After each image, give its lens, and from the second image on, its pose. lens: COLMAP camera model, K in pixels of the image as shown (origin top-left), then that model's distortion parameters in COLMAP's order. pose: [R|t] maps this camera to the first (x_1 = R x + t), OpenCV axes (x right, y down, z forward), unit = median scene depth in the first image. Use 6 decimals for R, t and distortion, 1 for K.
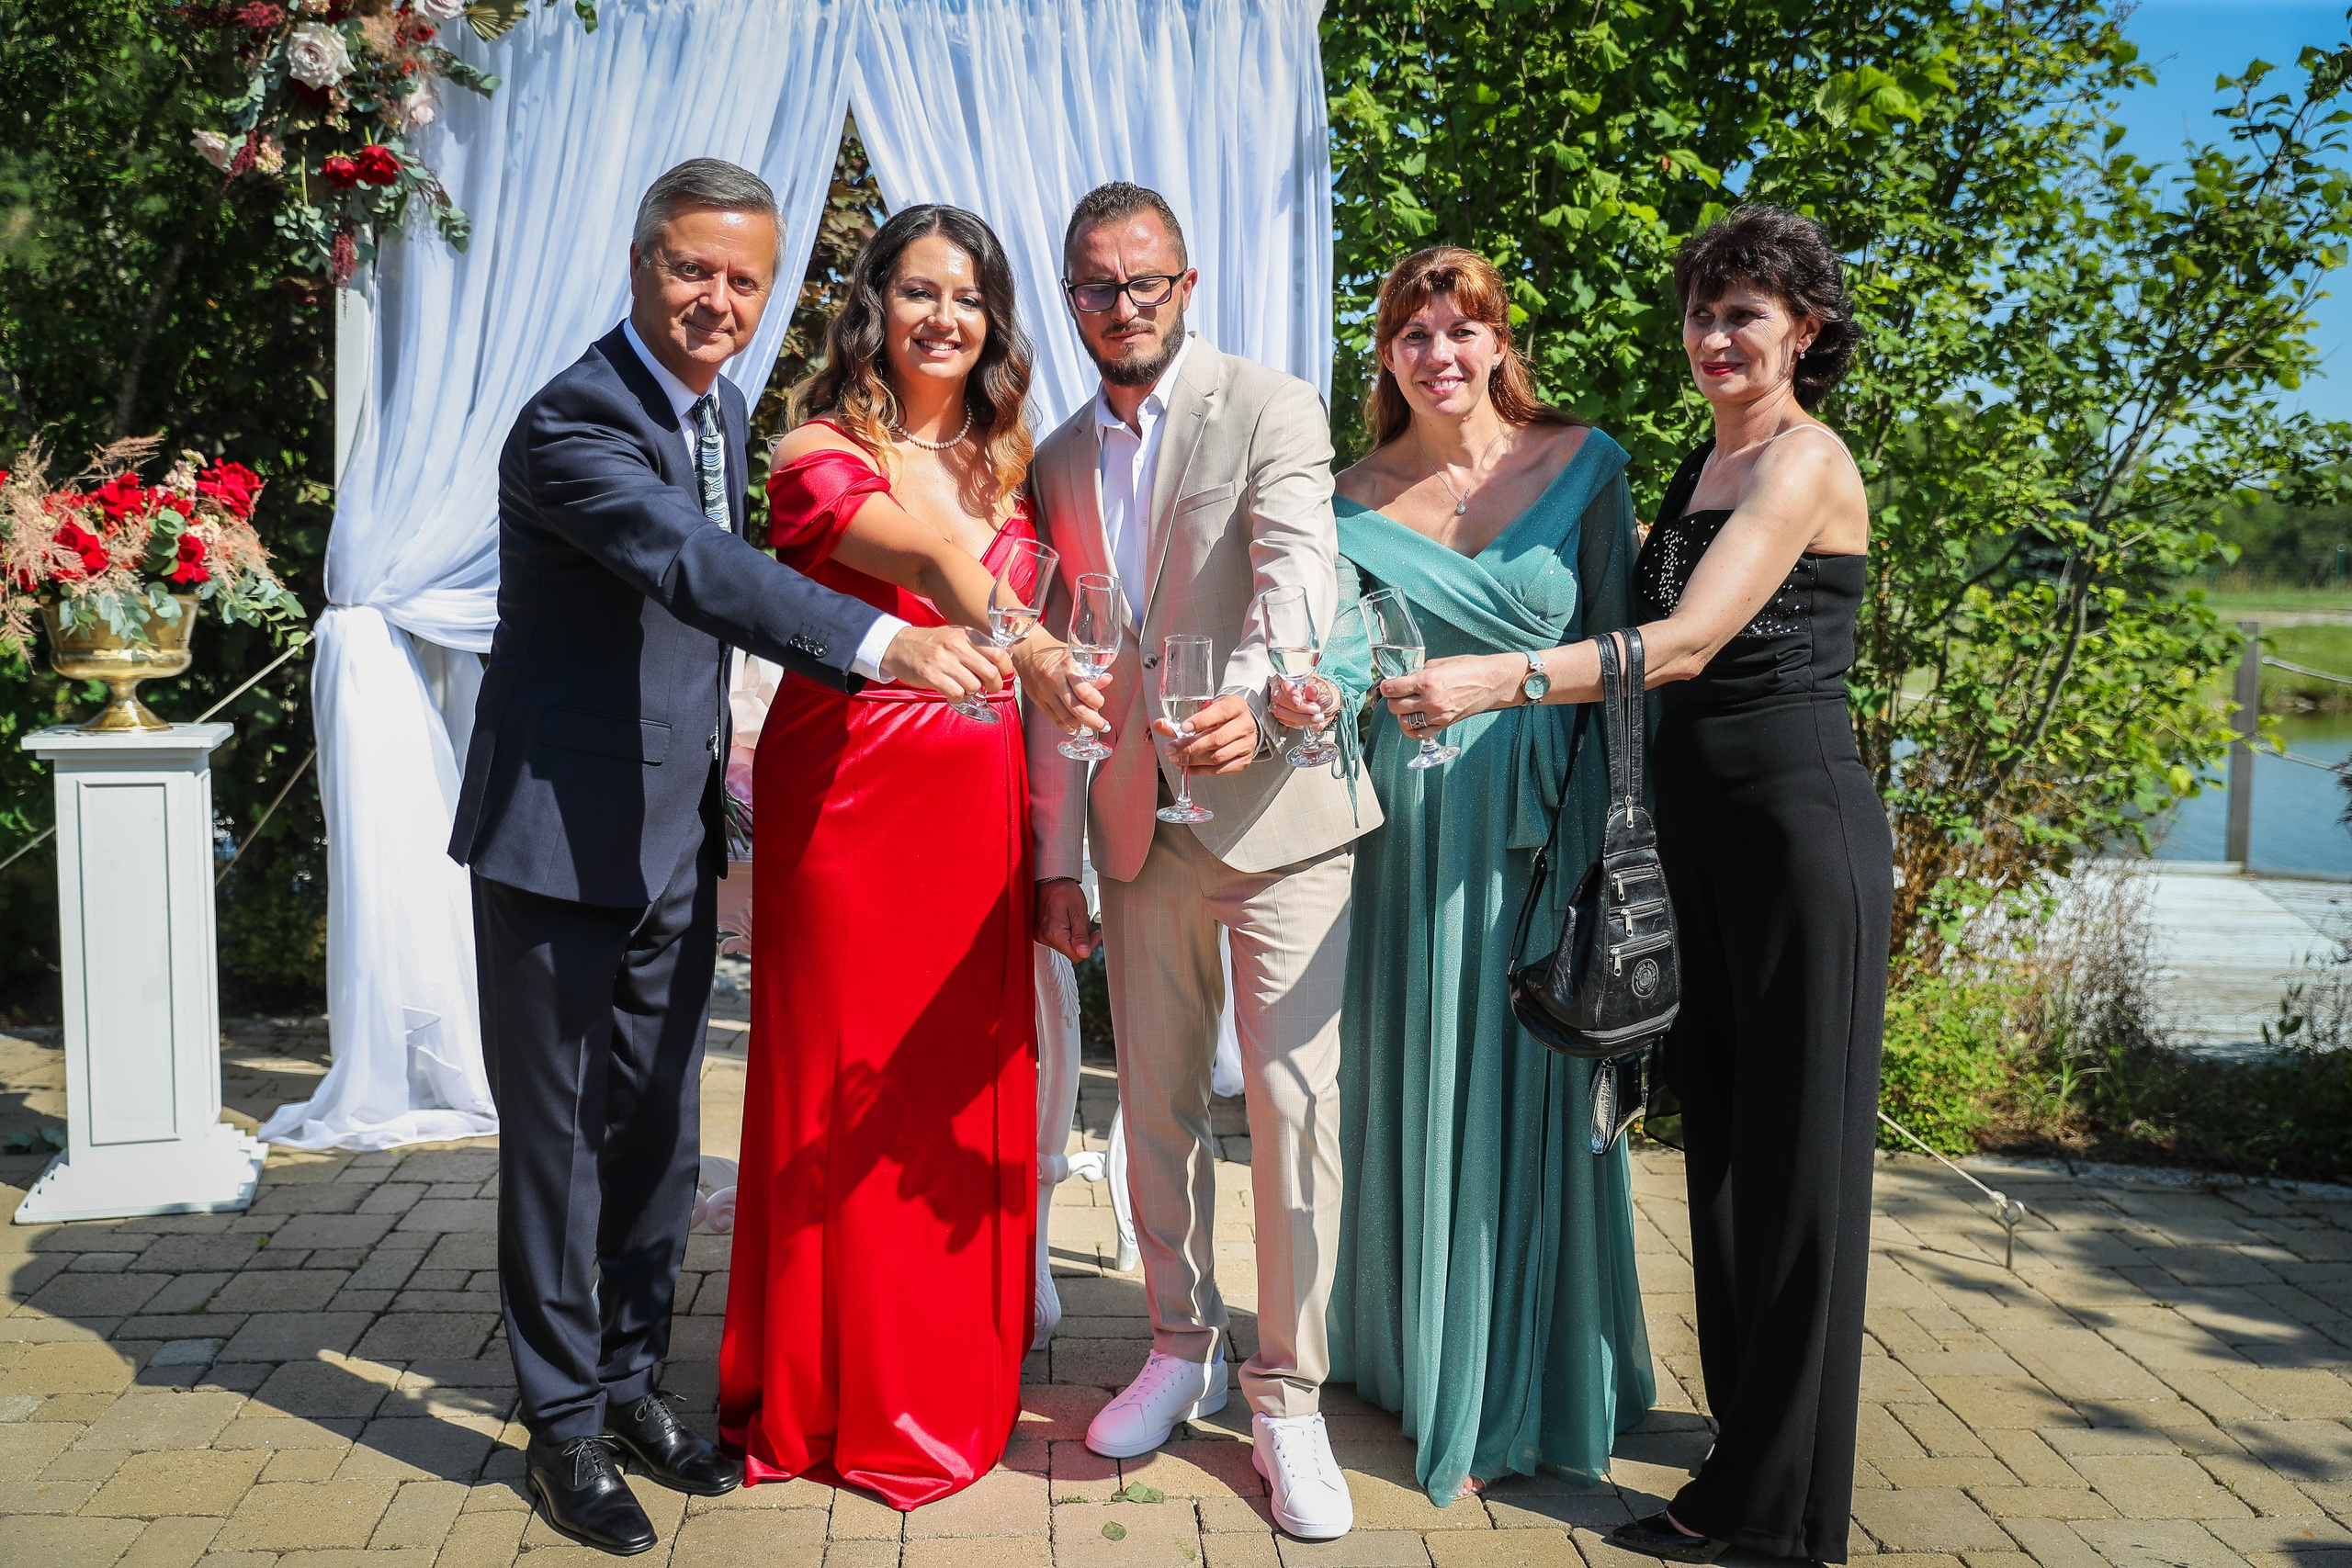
lens RADIAL K [[2098.0, 0, 1235.7], [0, 2098.0, 787.3], [0, 0, 1]] dist [-0.002802, -0.005203]
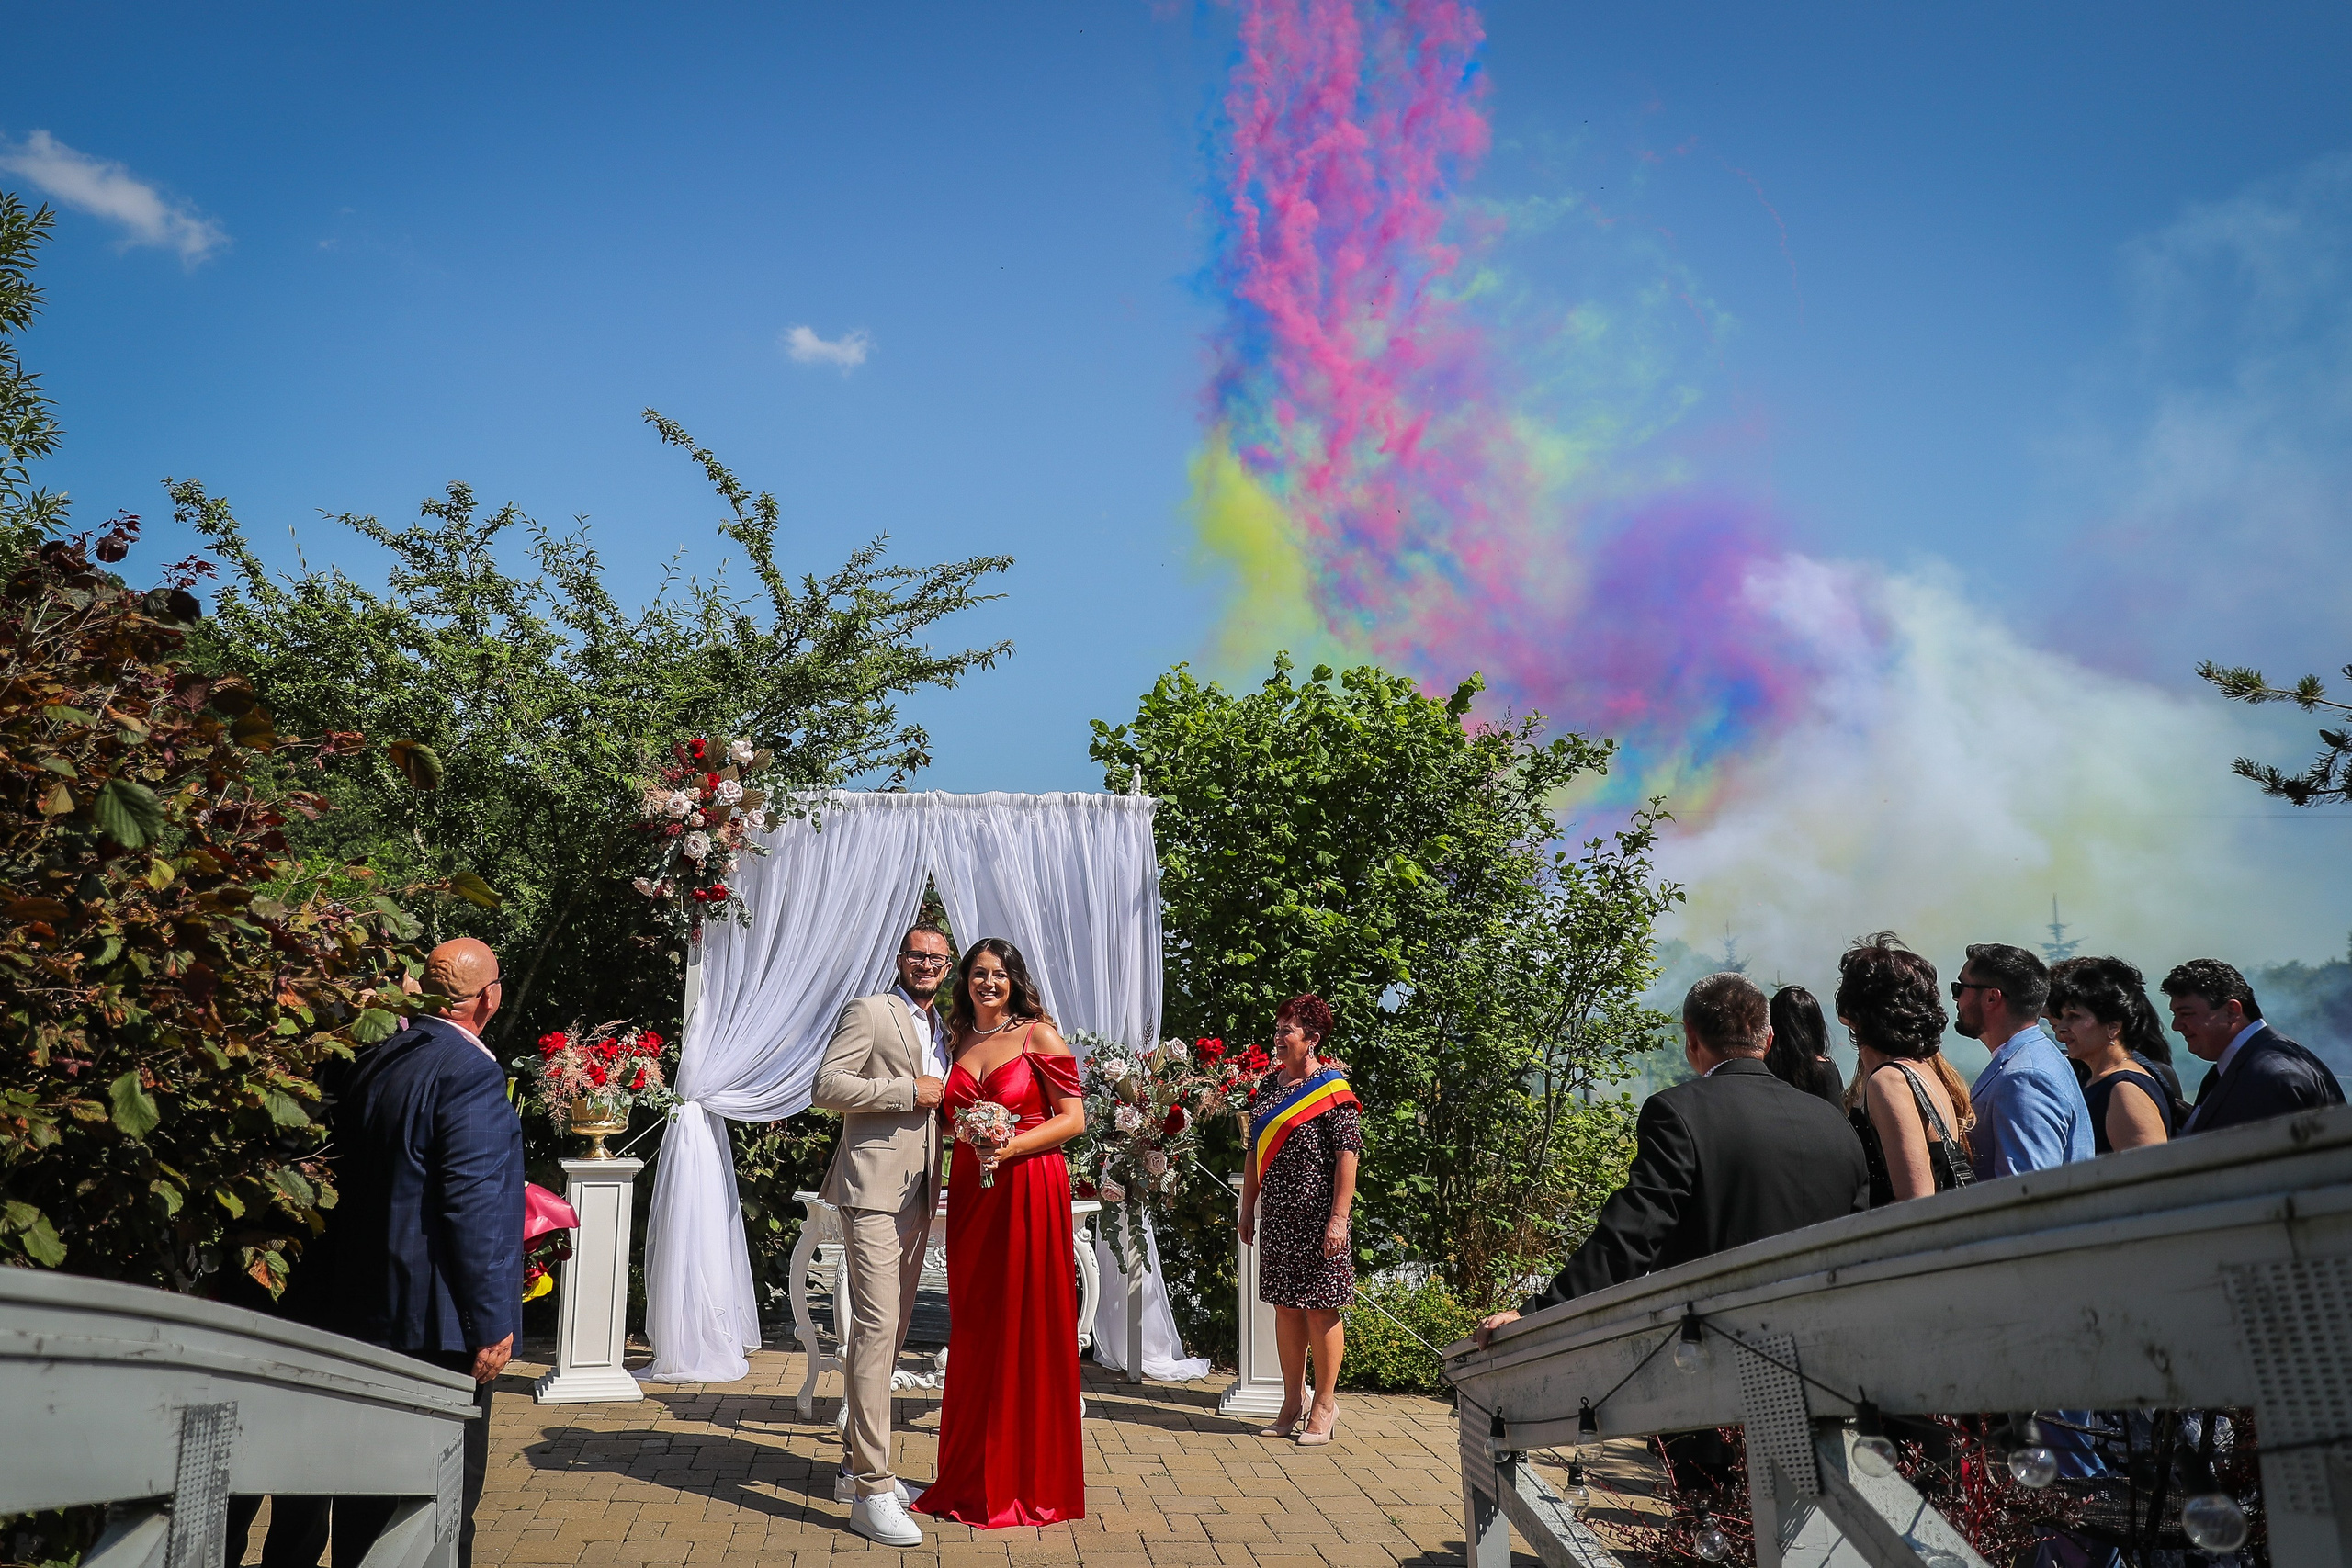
lens RADIAL K [[1928.5, 0, 999.4], [0, 1928.5, 660.4], [0, 0, 1]] dist [0.000666, 0.005591]
pose [[0.999357, -0.006770, -0.035202, -0.045412], [-0.004457, 0.950919, -0.309407, 0.088030], [0.035569, 0.309365, 0.950278, -0.934447]]
